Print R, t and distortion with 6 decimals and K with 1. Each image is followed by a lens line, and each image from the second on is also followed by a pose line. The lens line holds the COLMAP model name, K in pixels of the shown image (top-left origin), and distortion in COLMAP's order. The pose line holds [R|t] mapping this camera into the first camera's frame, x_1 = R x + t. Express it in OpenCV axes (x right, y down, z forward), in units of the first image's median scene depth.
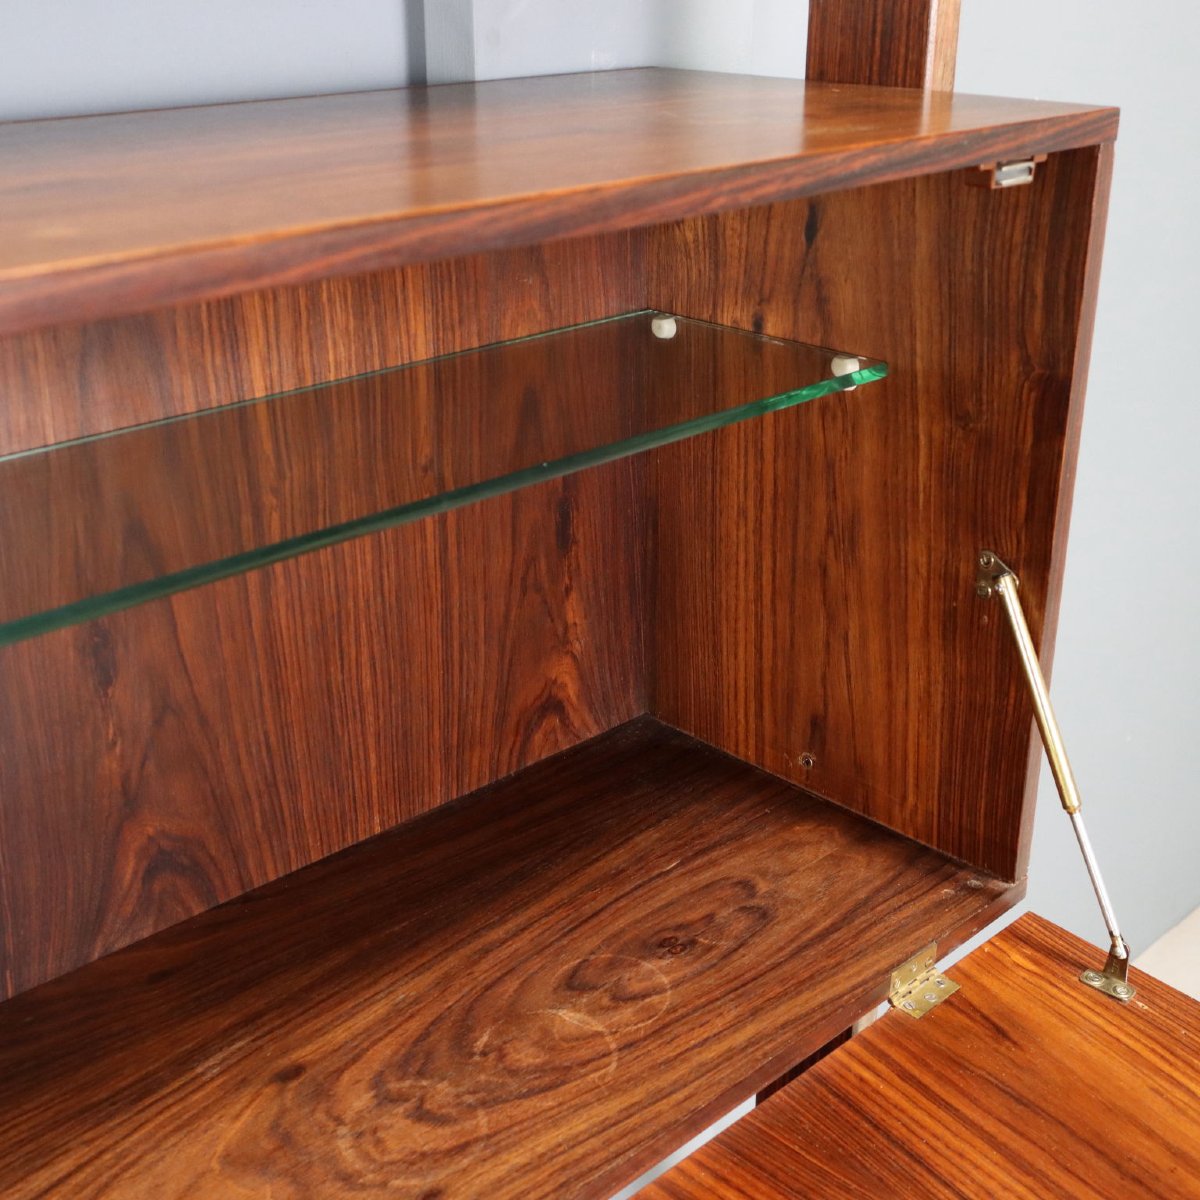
lens RADIAL K [[1599.7, 0, 602.9], [0, 1599.7, 604.3], [0, 0, 1]] dist [-0.017064, 0.000000]
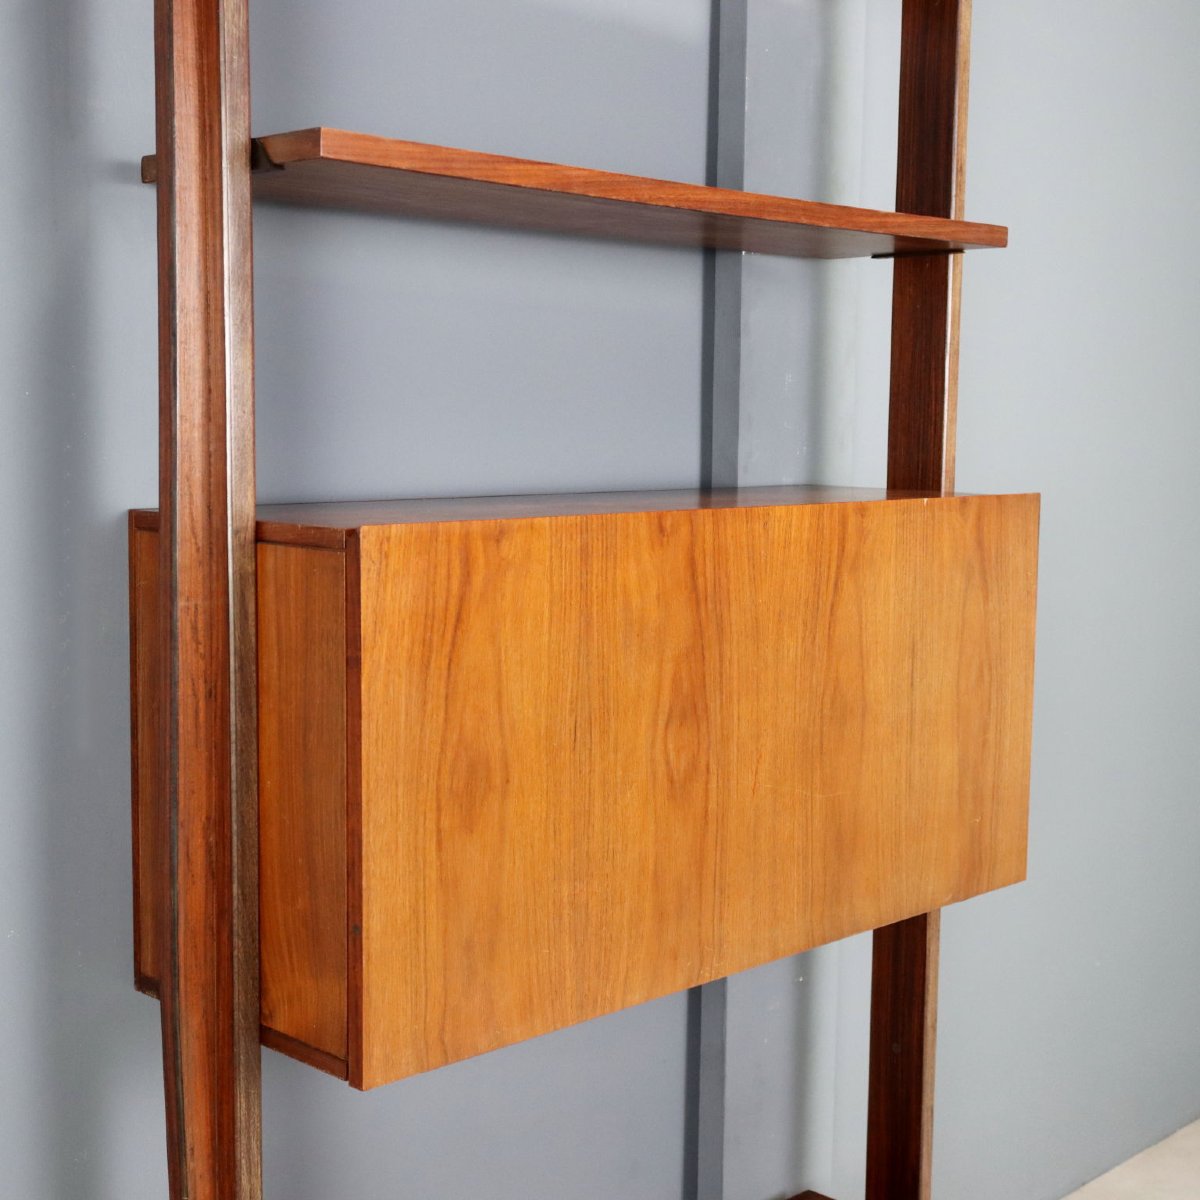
lens RADIAL K [[1865.3, 0, 592.6], [0, 1865.3, 594.1], [0, 0, 1]] dist [-0.012947, 0.000000]
pose [[0.999759, 0.011452, 0.018715, -0.309081], [-0.005401, 0.955186, -0.295957, 0.545833], [-0.021266, 0.295784, 0.955018, -1.334220]]
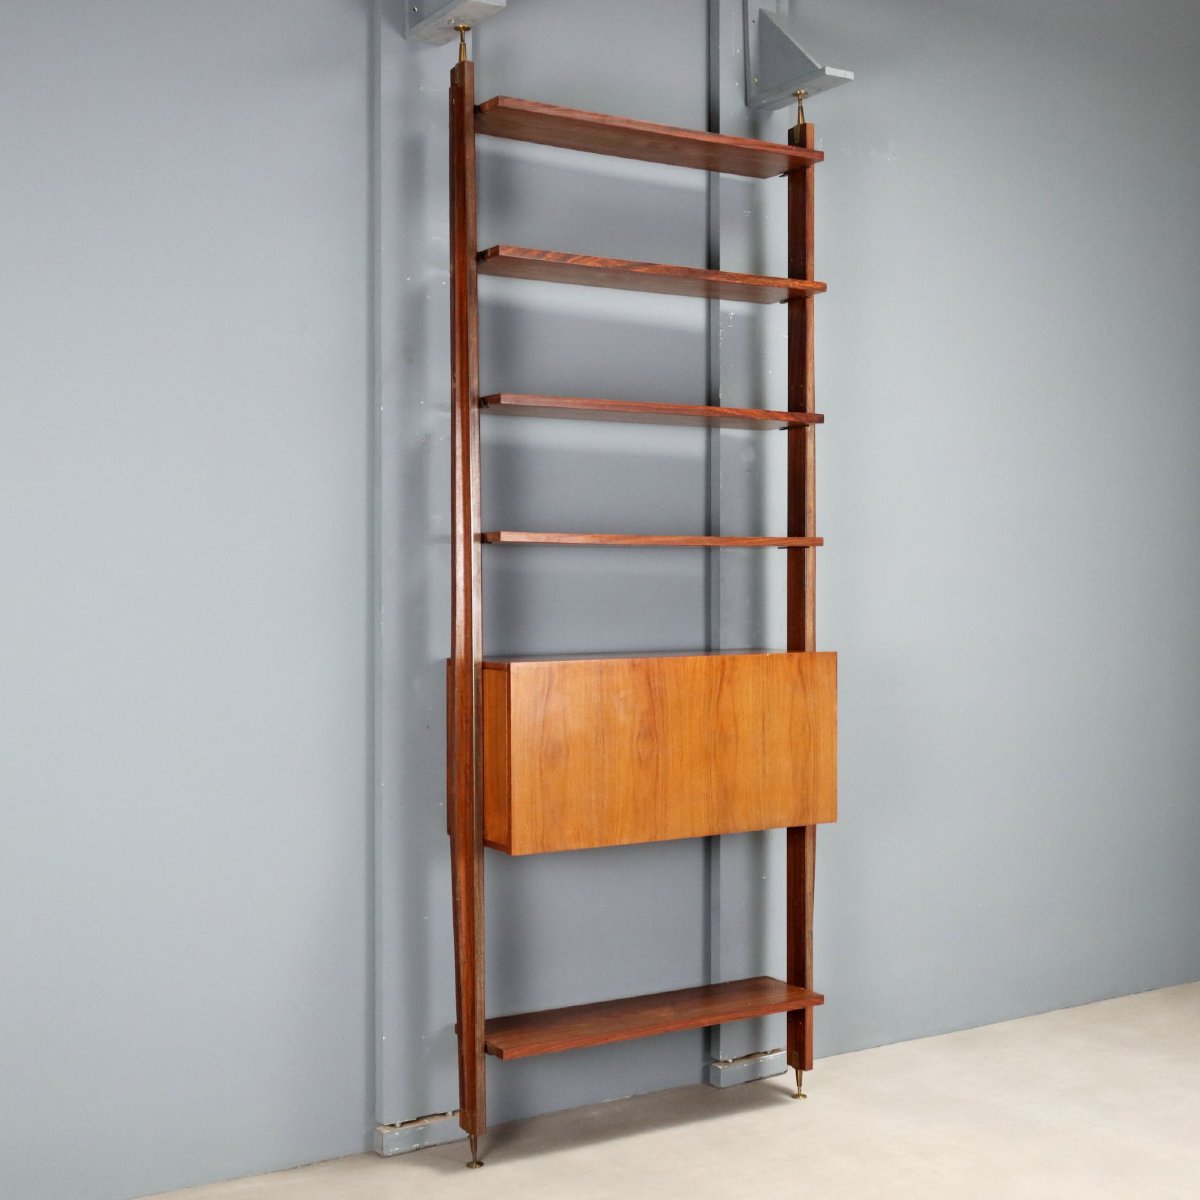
lens RADIAL K [[1564.0, 0, 600.3], [0, 1564.0, 600.2], [0, 0, 1]] dist [-0.037559, 0.000000]
pose [[0.977796, 0.004632, -0.209510, 0.548243], [-0.083256, 0.926055, -0.368090, 1.297031], [0.192313, 0.377360, 0.905878, -3.389102]]
